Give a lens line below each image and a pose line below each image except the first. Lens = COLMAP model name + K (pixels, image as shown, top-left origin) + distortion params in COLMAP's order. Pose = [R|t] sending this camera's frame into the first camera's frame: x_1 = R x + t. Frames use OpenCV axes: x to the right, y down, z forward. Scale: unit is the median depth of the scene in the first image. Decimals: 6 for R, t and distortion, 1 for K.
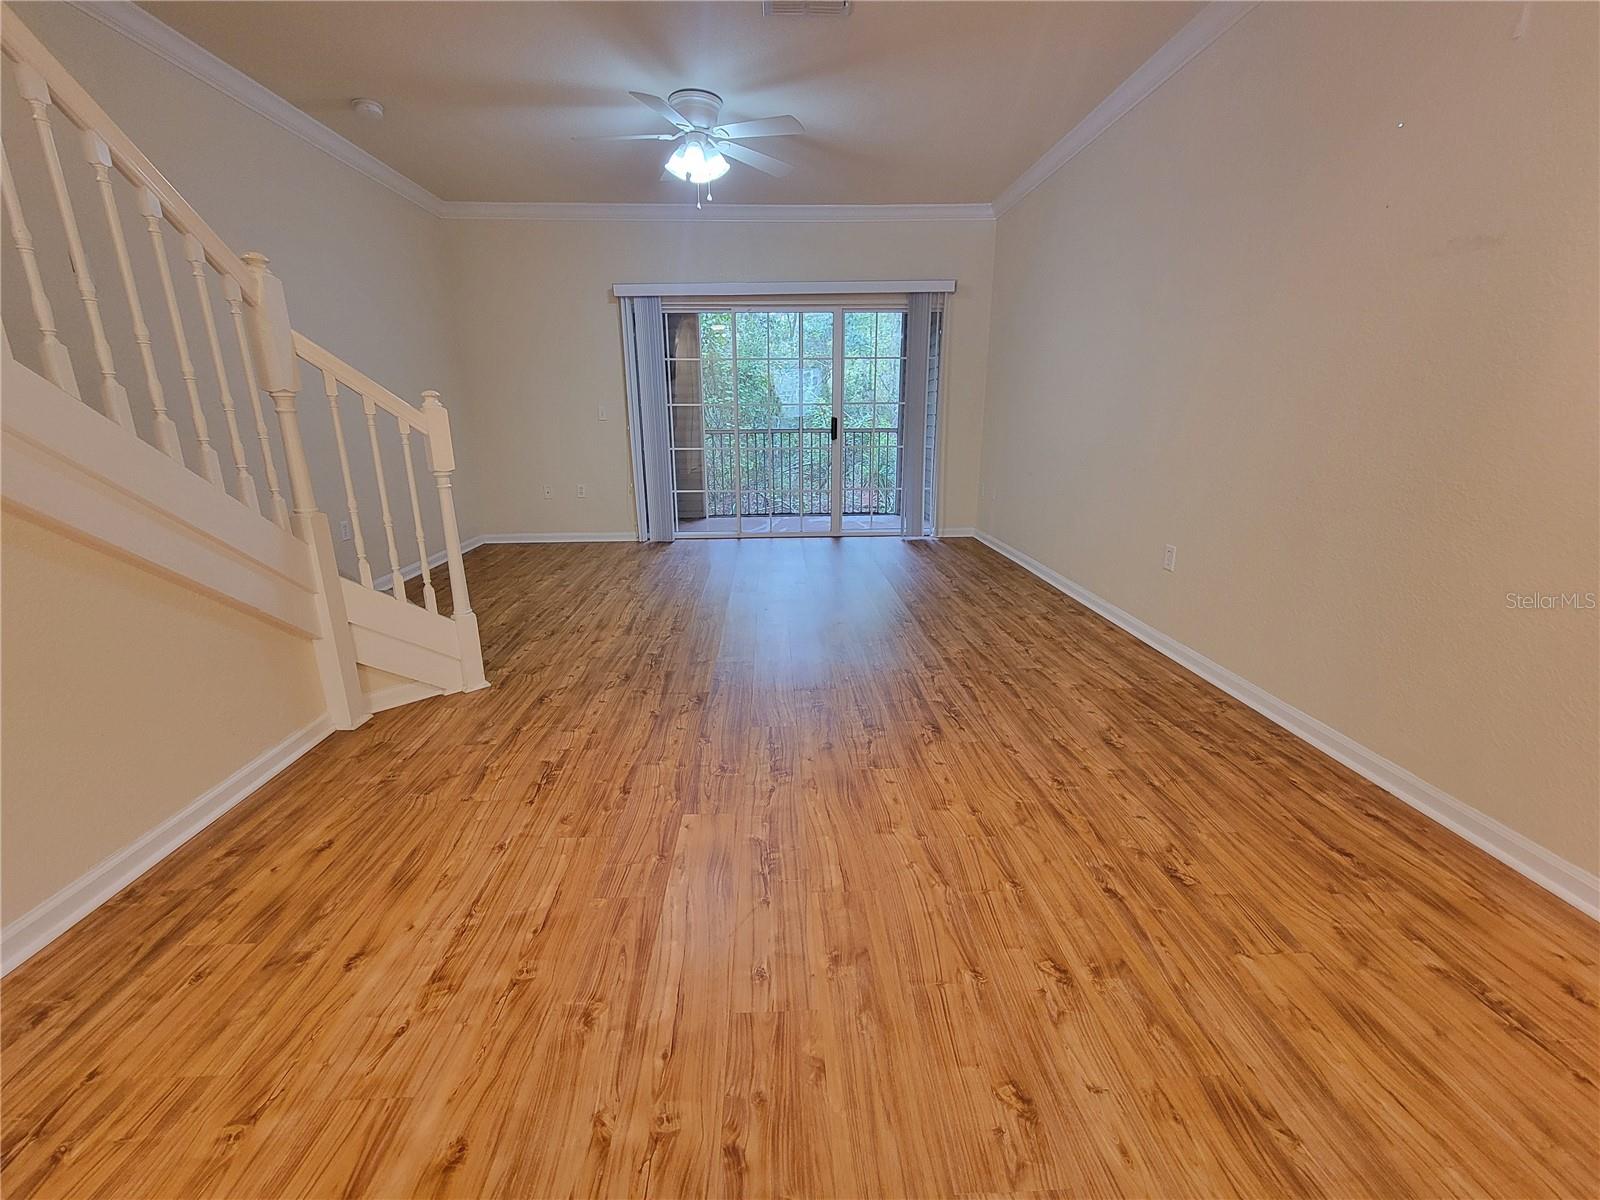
lens RADIAL K [[654.2, 0, 790.6], [0, 654.2, 591.1], [0, 0, 1]] dist [-0.000439, -0.000195]
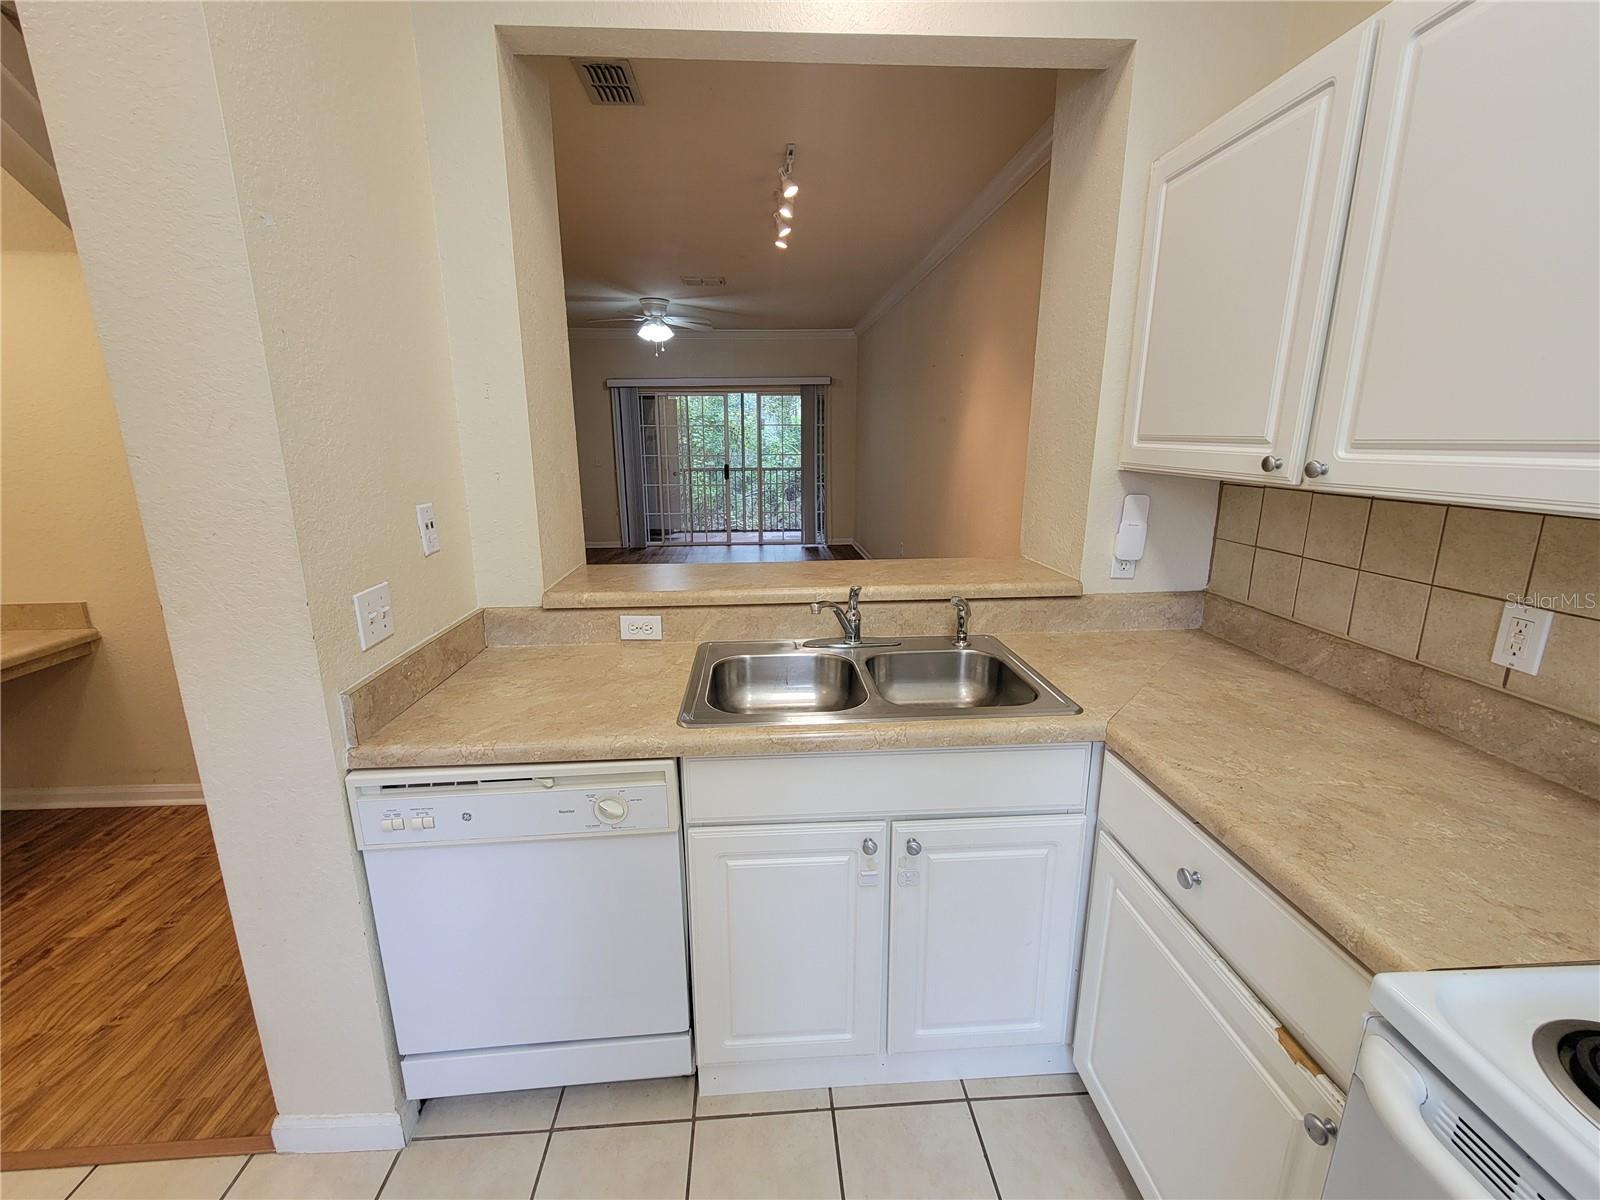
lens RADIAL K [[654.2, 0, 793.8], [0, 654.2, 588.6], [0, 0, 1]] dist [-0.000439, -0.000195]
pose [[0.999638, -0.003501, 0.026661, 0.199227], [0.004504, 0.999281, -0.037645, 0.127335], [-0.026510, 0.037752, 0.998935, -0.832454]]
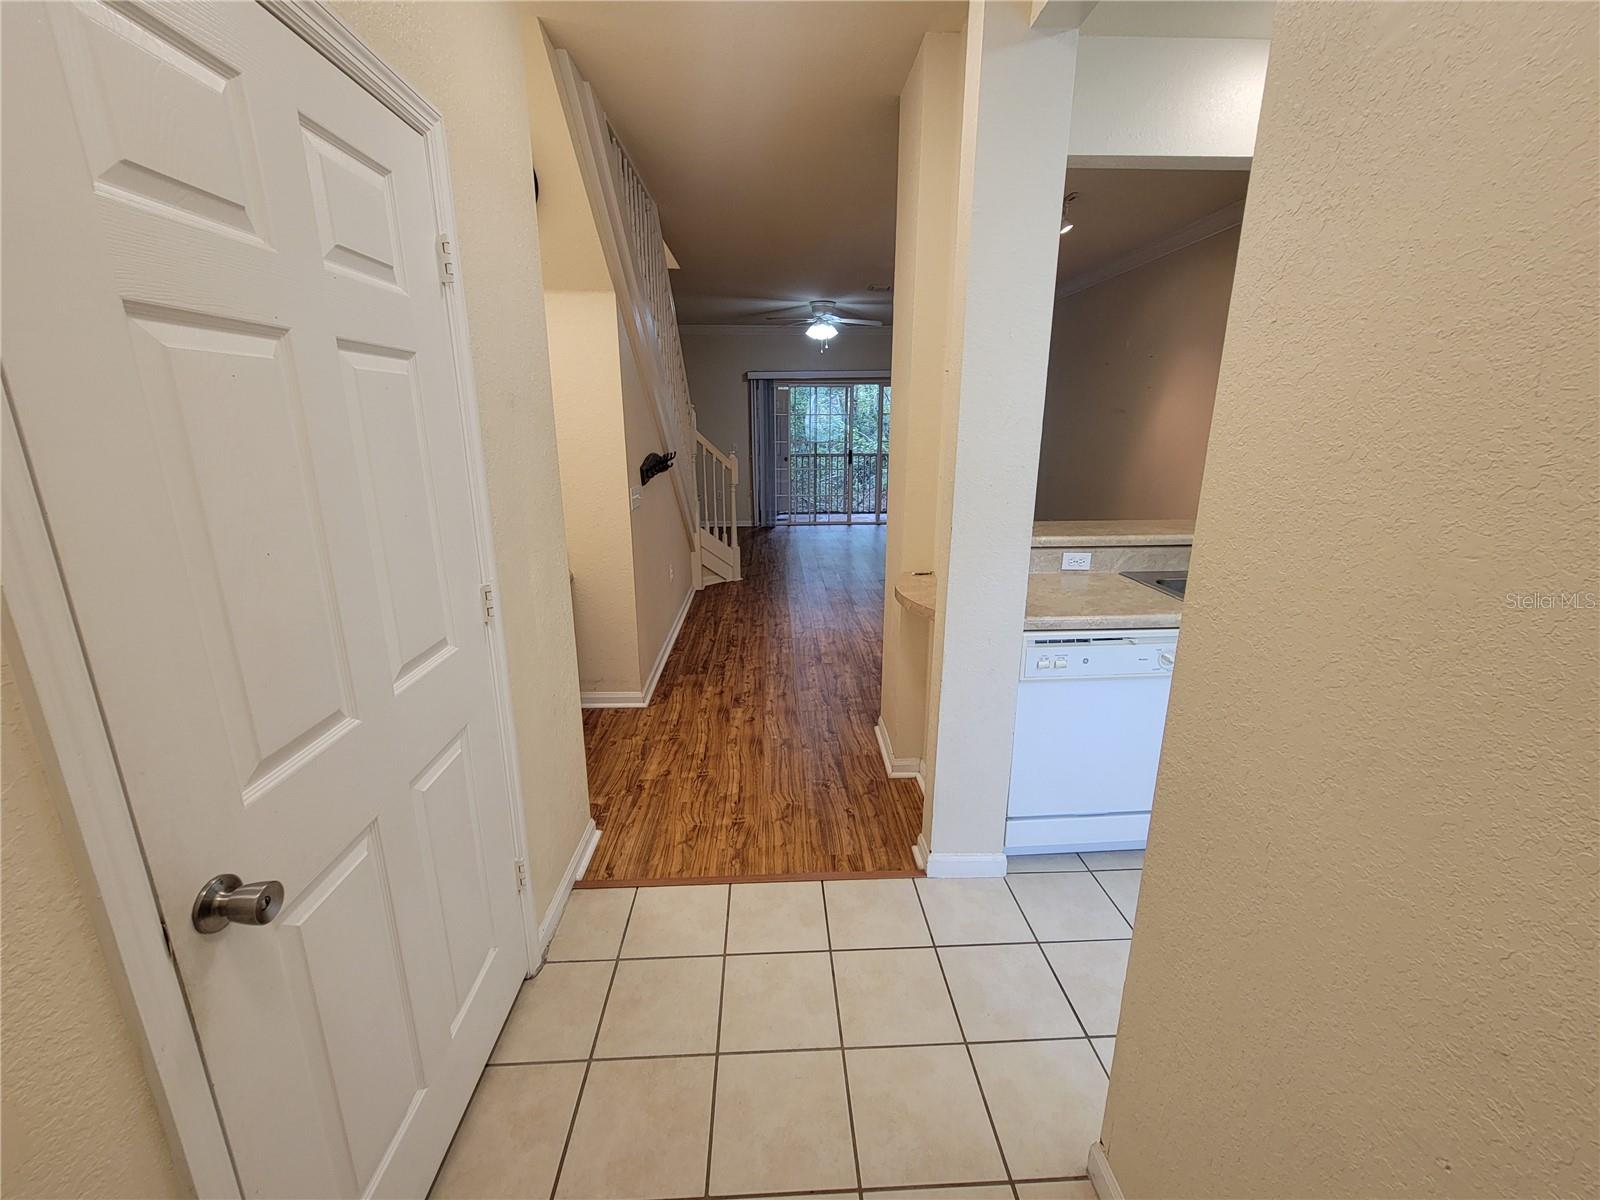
lens RADIAL K [[654.2, 0, 793.6], [0, 654.2, 590.3], [0, 0, 1]] dist [-0.000439, -0.000195]
pose [[0.999985, 0.002027, 0.005005, -0.253523], [-0.001946, 0.999866, -0.016226, 0.186450], [-0.005037, 0.016216, 0.999856, -1.064163]]
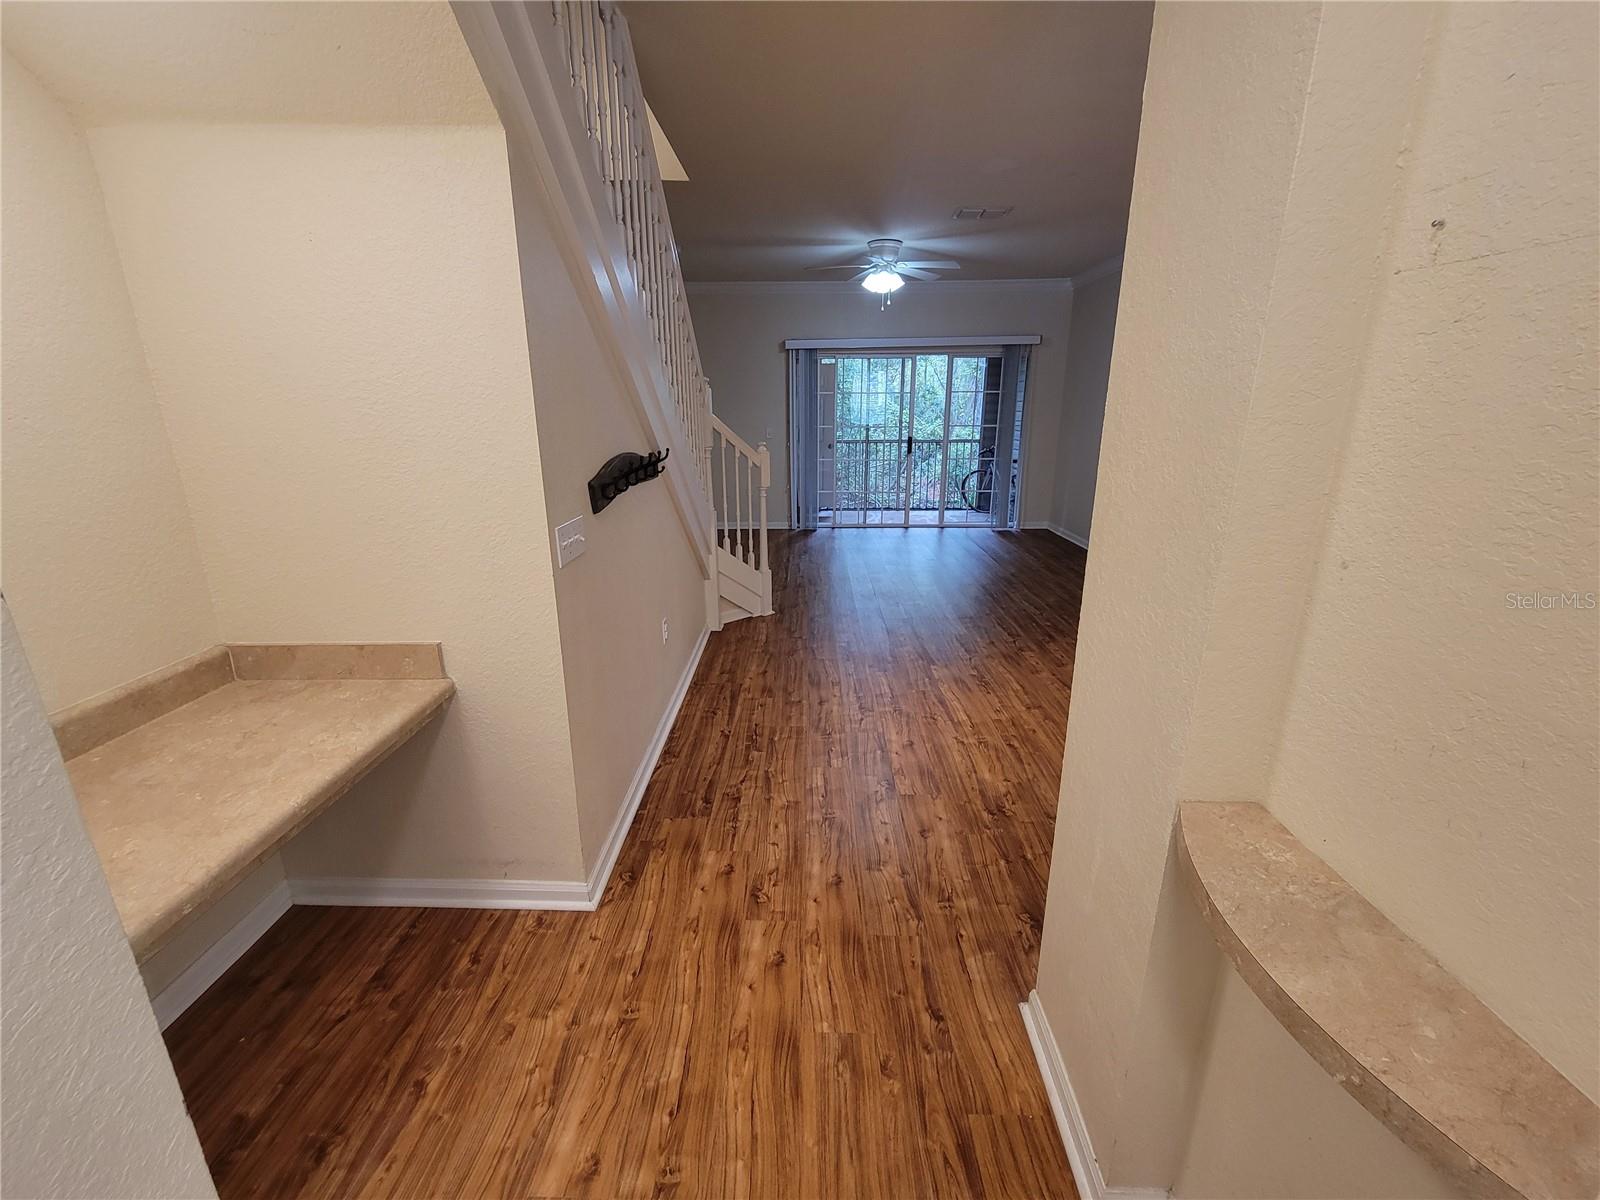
lens RADIAL K [[654.2, 0, 791.2], [0, 654.2, 589.5], [0, 0, 1]] dist [-0.000439, -0.000195]
pose [[0.998365, 0.015983, -0.054878, -0.278719], [-0.015428, 0.999826, 0.010522, 0.056356], [0.055037, -0.009658, 0.998438, -0.581862]]
